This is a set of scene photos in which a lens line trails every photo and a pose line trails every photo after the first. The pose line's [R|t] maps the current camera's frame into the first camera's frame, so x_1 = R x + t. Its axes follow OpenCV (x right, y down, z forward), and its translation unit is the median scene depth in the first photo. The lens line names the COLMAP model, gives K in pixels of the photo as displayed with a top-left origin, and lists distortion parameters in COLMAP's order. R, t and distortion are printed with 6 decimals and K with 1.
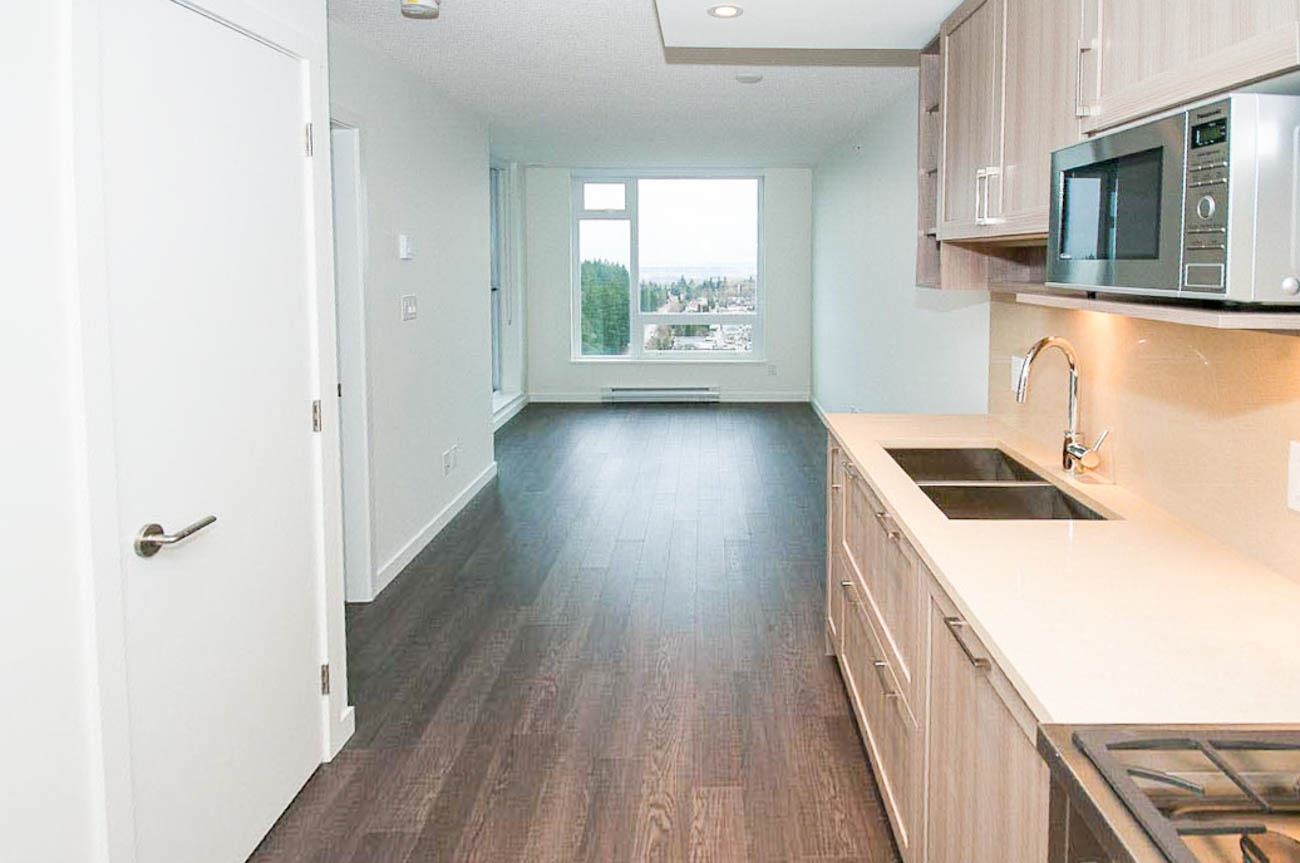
lens RADIAL K [[691.2, 0, 648.8], [0, 691.2, 320.3], [0, 0, 1]] dist [-0.000777, -0.000470]
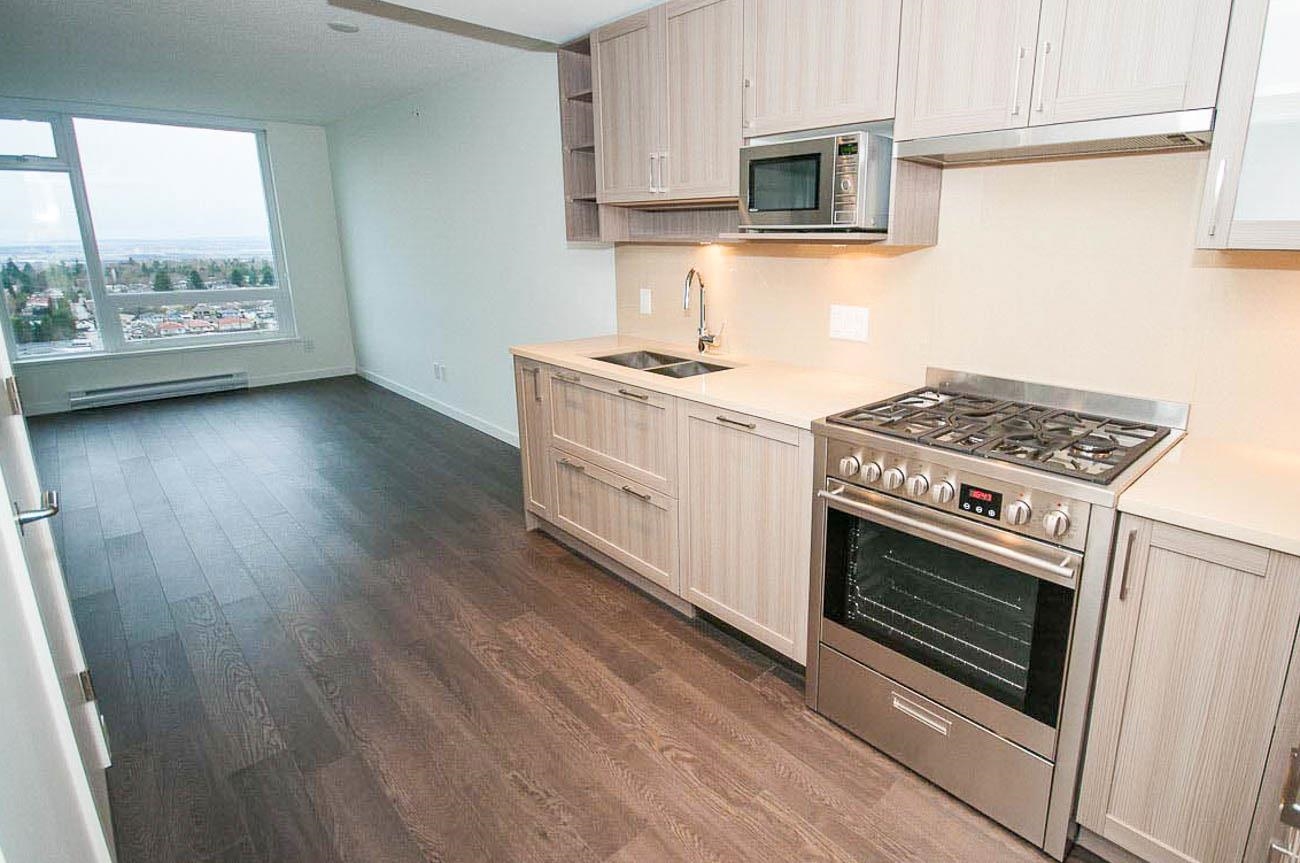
lens RADIAL K [[669.3, 0, 656.7], [0, 669.3, 399.4], [0, 0, 1]] dist [0.004361, 0.000574]
pose [[0.756266, -0.154482, 0.635764, -0.408474], [0.051931, 0.982832, 0.177041, 0.037290], [-0.652200, -0.100875, 0.751306, -0.103366]]
